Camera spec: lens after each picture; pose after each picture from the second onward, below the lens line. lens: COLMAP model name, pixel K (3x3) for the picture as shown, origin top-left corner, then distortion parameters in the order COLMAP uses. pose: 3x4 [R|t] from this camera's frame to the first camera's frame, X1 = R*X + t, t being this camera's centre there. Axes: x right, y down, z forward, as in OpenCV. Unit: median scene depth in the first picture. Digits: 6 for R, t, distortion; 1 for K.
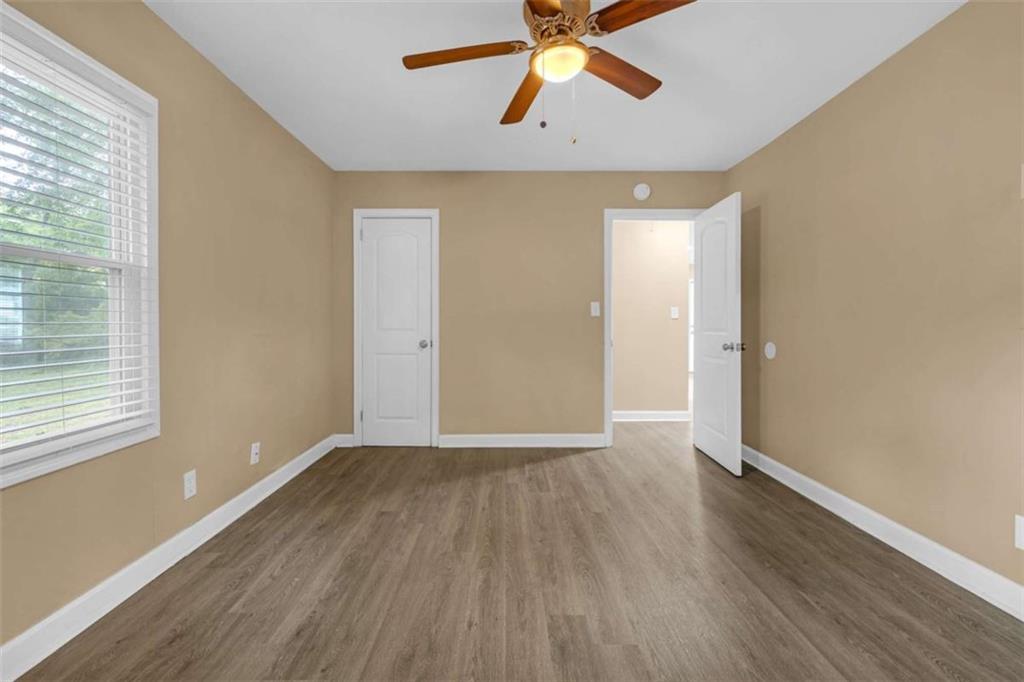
lens RADIAL K [[438.9, 0, 506.4], [0, 438.9, 325.5], [0, 0, 1]] dist [0.002348, 0.000051]
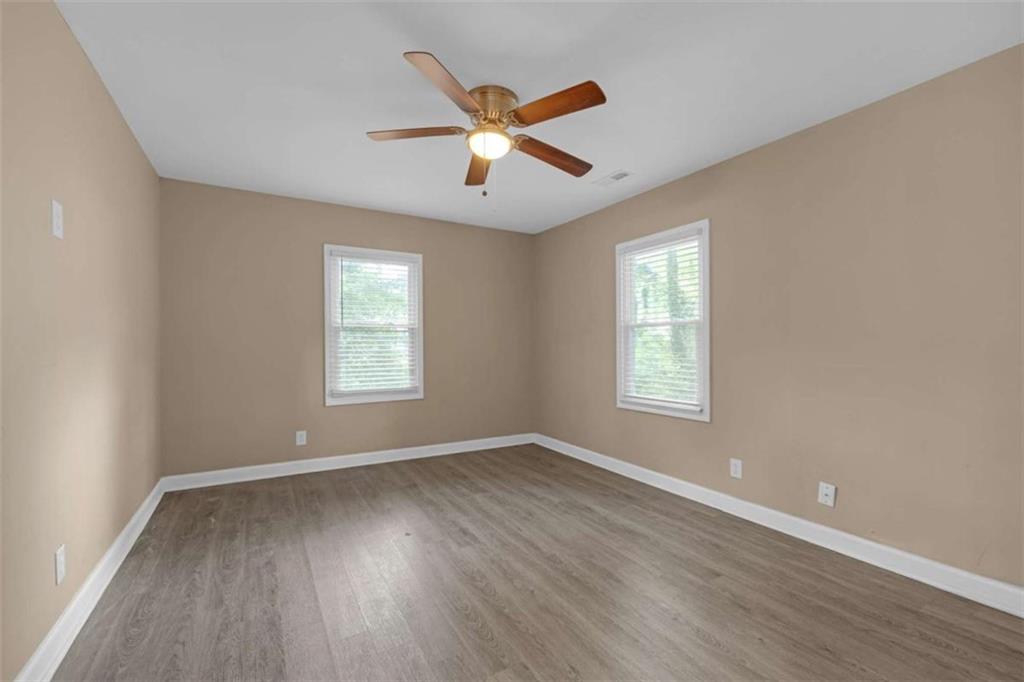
lens RADIAL K [[438.9, 0, 515.5], [0, 438.9, 346.8], [0, 0, 1]] dist [0.002348, 0.000051]
pose [[-0.859422, -0.000192, -0.511267, 0.646647], [-0.006123, 0.999932, 0.009917, -0.039562], [0.511230, 0.011653, -0.859365, 1.964486]]
